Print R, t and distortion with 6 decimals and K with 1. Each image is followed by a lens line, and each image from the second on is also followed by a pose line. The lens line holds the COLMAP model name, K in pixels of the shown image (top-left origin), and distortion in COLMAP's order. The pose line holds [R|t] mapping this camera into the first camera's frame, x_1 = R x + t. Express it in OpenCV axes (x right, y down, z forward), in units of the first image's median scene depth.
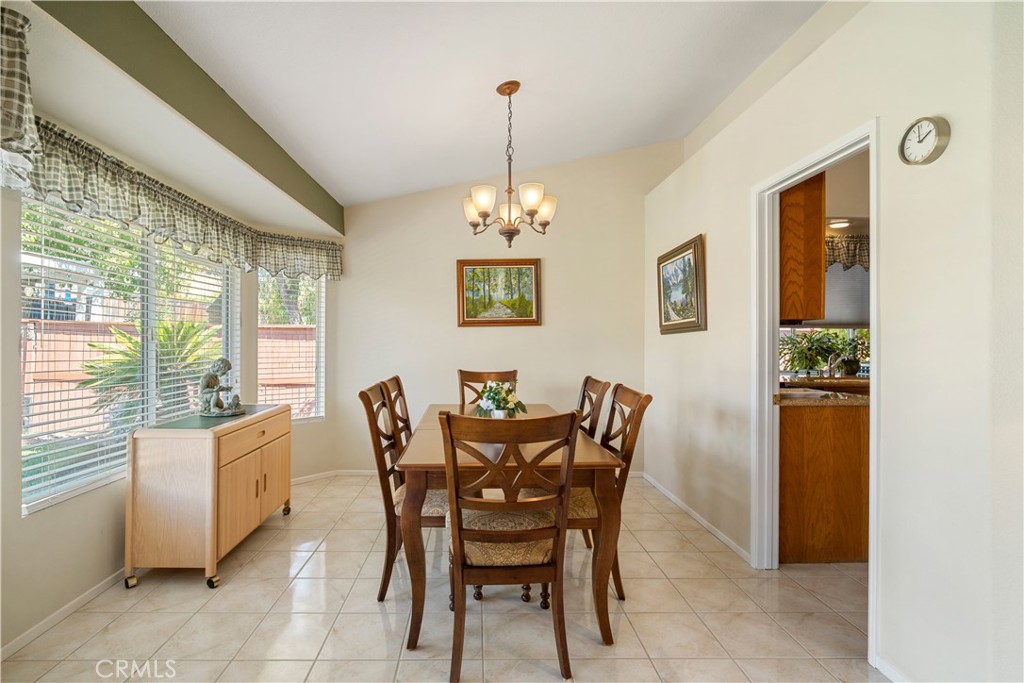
lens RADIAL K [[488.0, 0, 507.5], [0, 488.0, 337.2], [0, 0, 1]] dist [-0.000924, 0.000529]
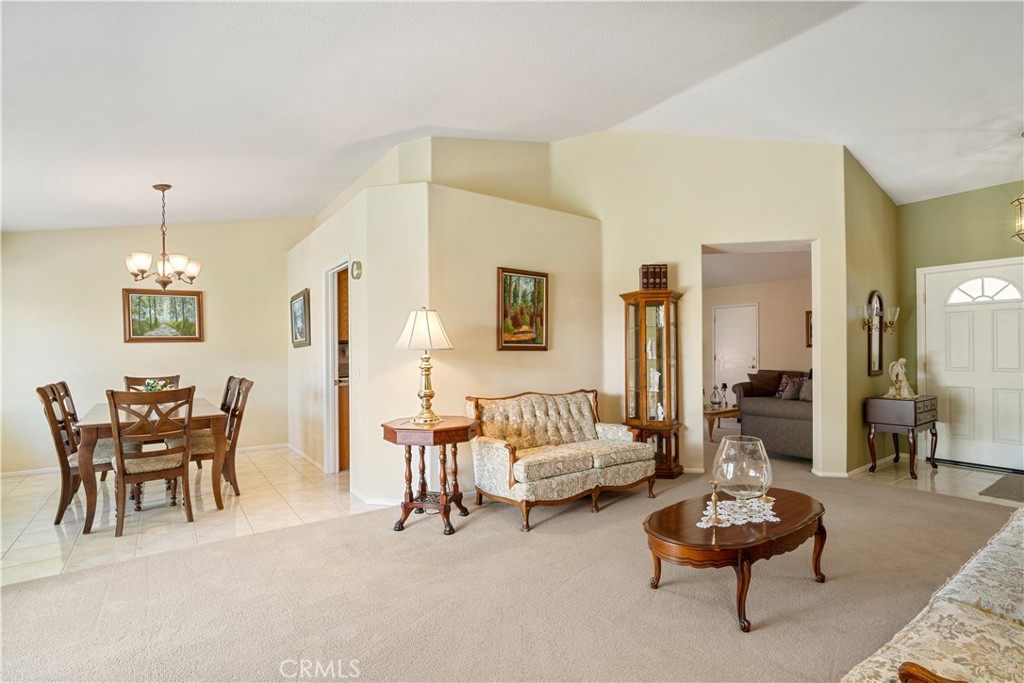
lens RADIAL K [[483.1, 0, 507.6], [0, 483.1, 350.6], [0, 0, 1]] dist [-0.000130, 0.000394]
pose [[0.848036, -0.008667, 0.529868, 0.117169], [0.007630, 0.999962, 0.004145, 0.001282], [-0.529884, 0.000527, 0.848070, -0.878272]]
